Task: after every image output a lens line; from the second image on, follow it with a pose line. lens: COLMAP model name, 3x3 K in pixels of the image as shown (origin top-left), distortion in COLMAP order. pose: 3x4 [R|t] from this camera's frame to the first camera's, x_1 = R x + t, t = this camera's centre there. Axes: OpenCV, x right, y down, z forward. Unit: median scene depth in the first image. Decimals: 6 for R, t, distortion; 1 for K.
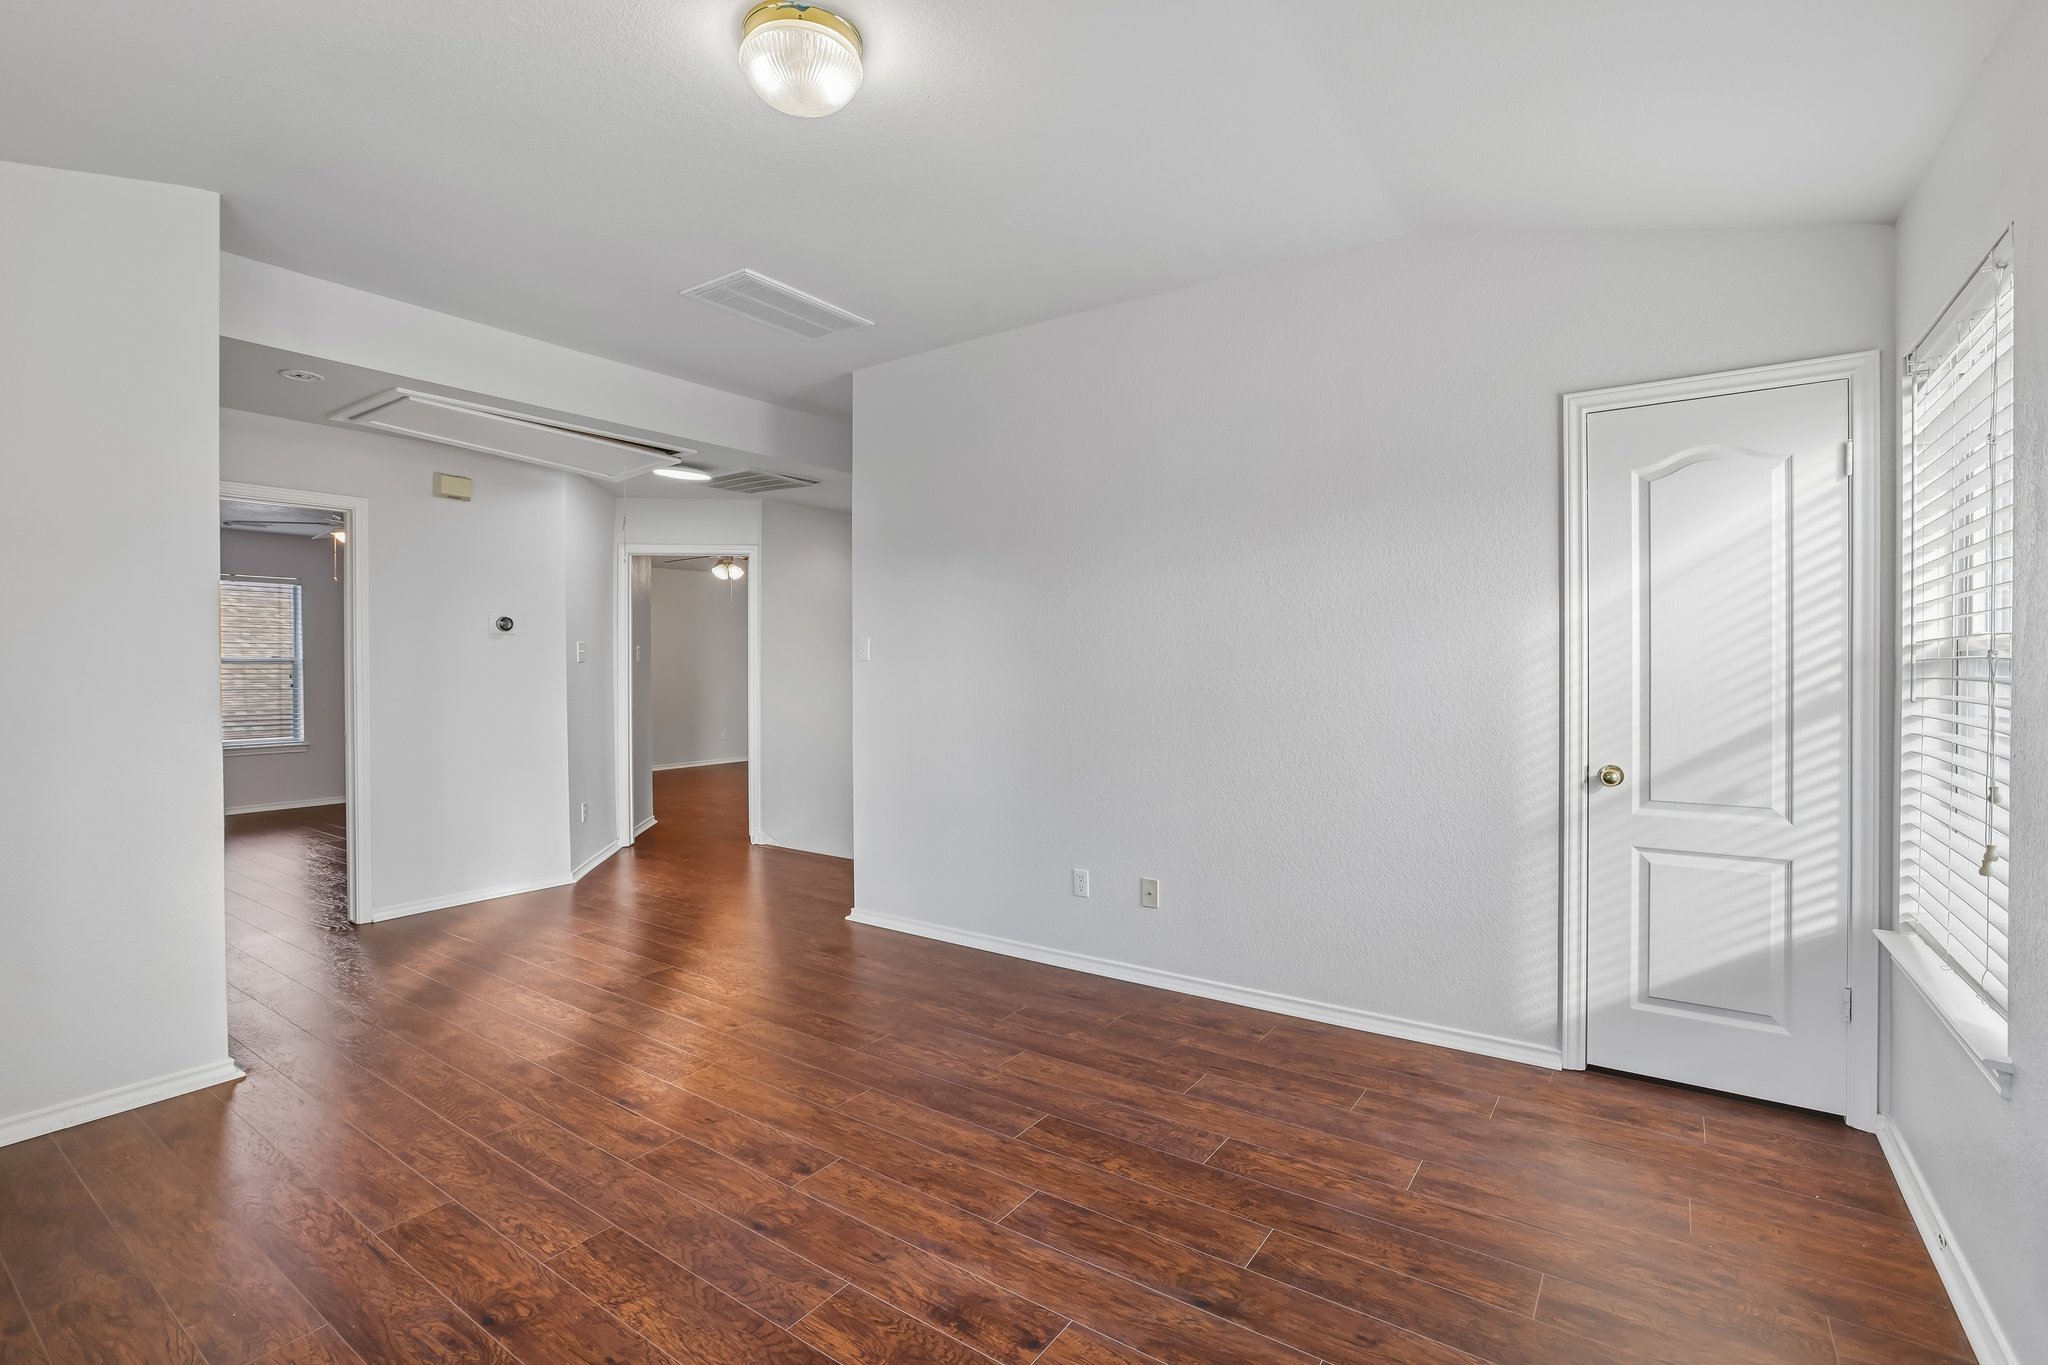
lens RADIAL K [[914.2, 0, 1014.8], [0, 914.2, 671.8], [0, 0, 1]] dist [-0.040470, 0.013102]
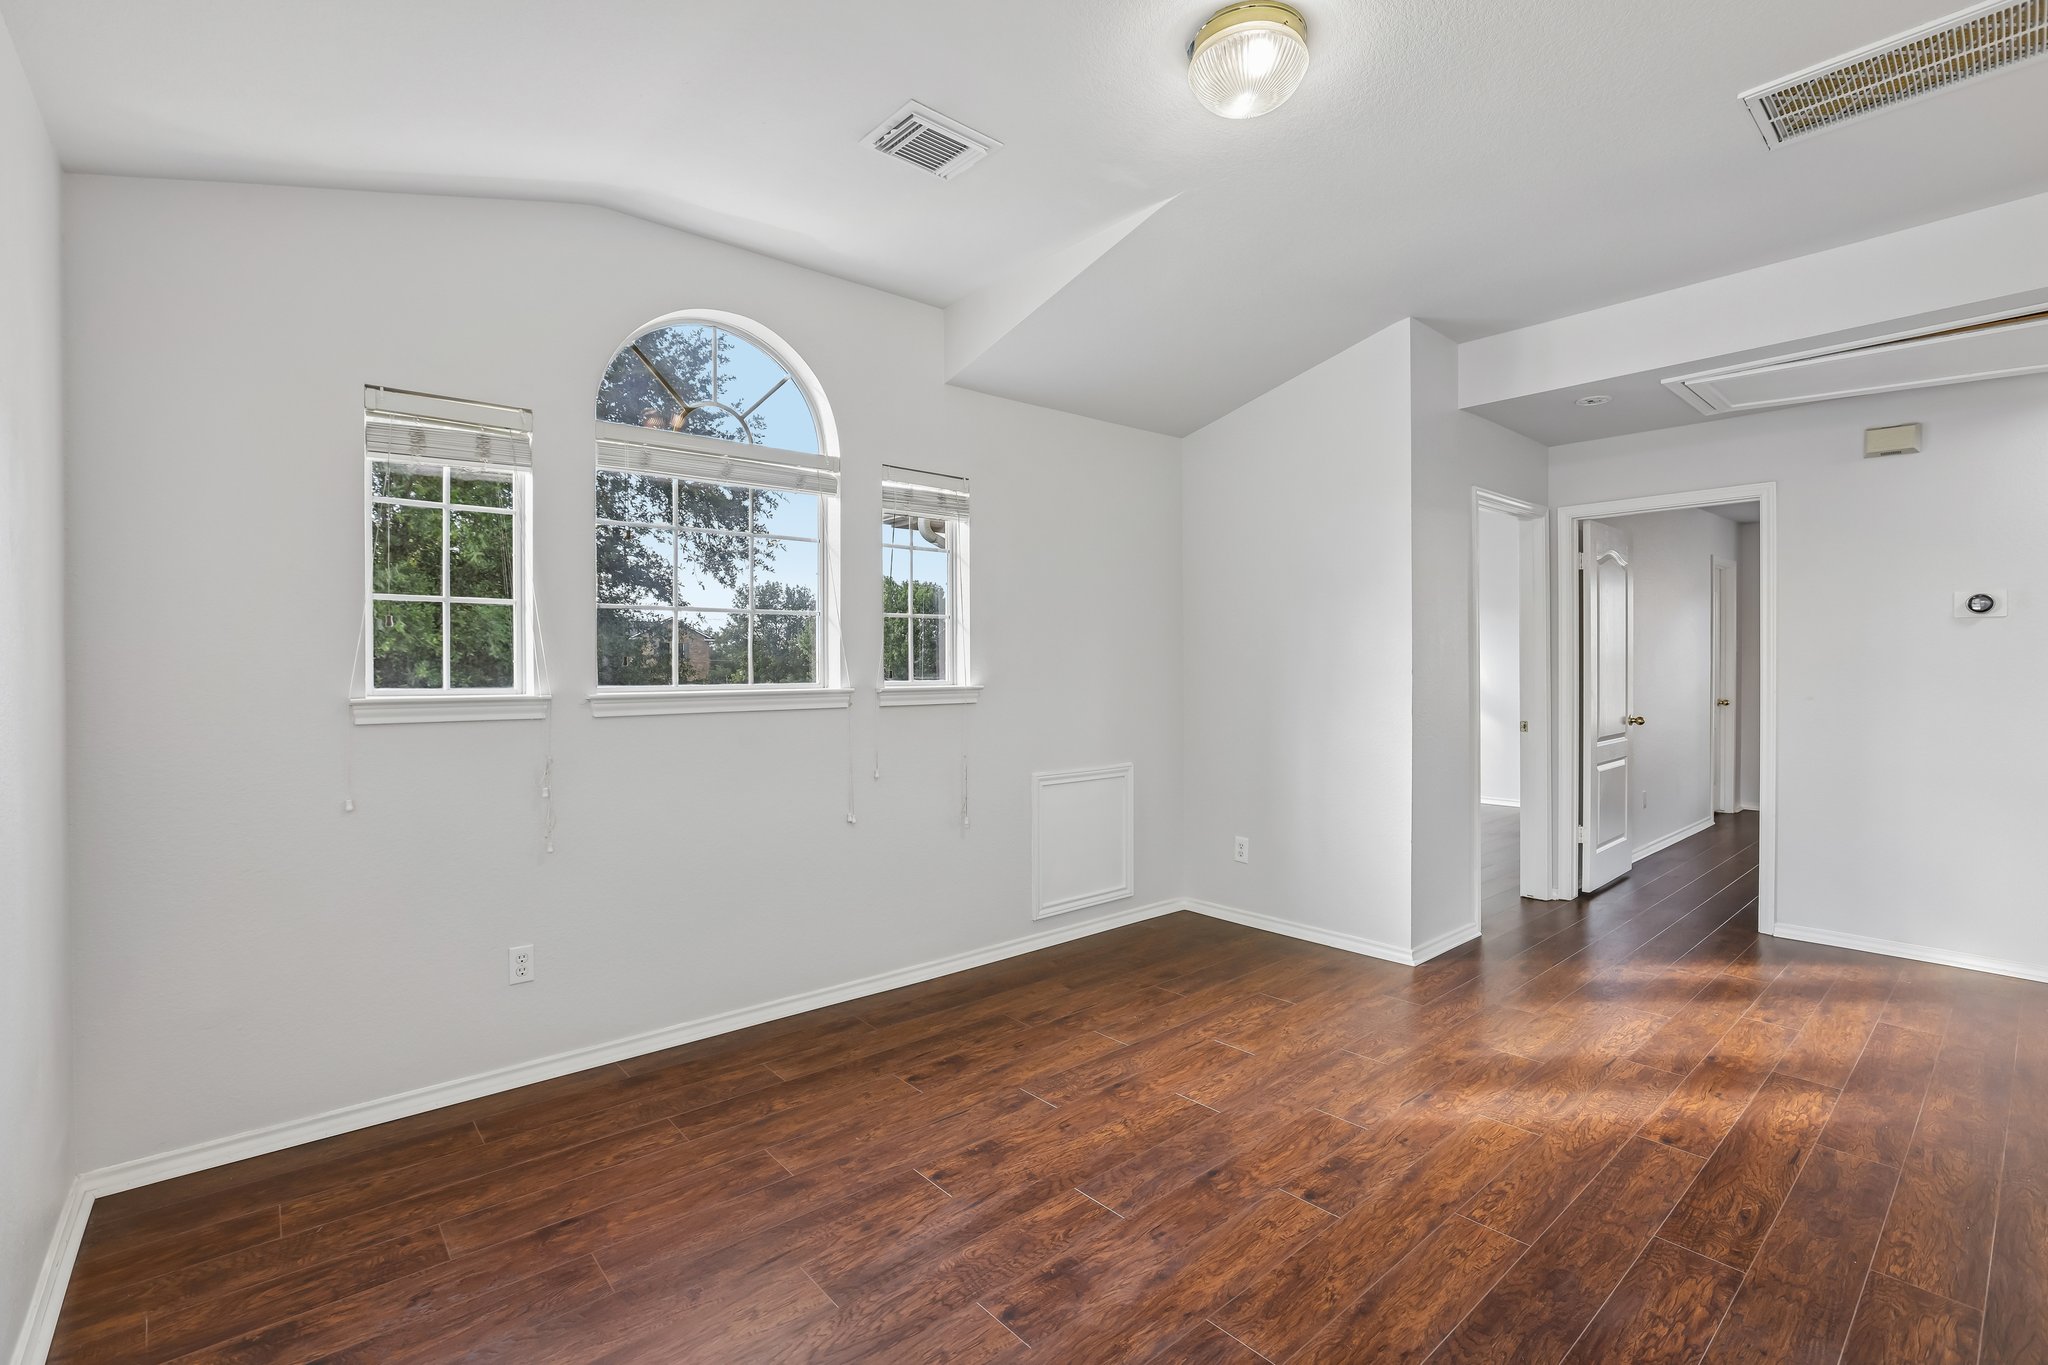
lens RADIAL K [[914.2, 0, 1014.8], [0, 914.2, 671.8], [0, 0, 1]] dist [-0.040470, 0.013102]
pose [[-0.240582, 0.008962, -0.970587, 0.731502], [-0.000864, 0.999955, 0.009447, -0.006733], [0.970628, 0.003112, -0.240564, 0.893852]]
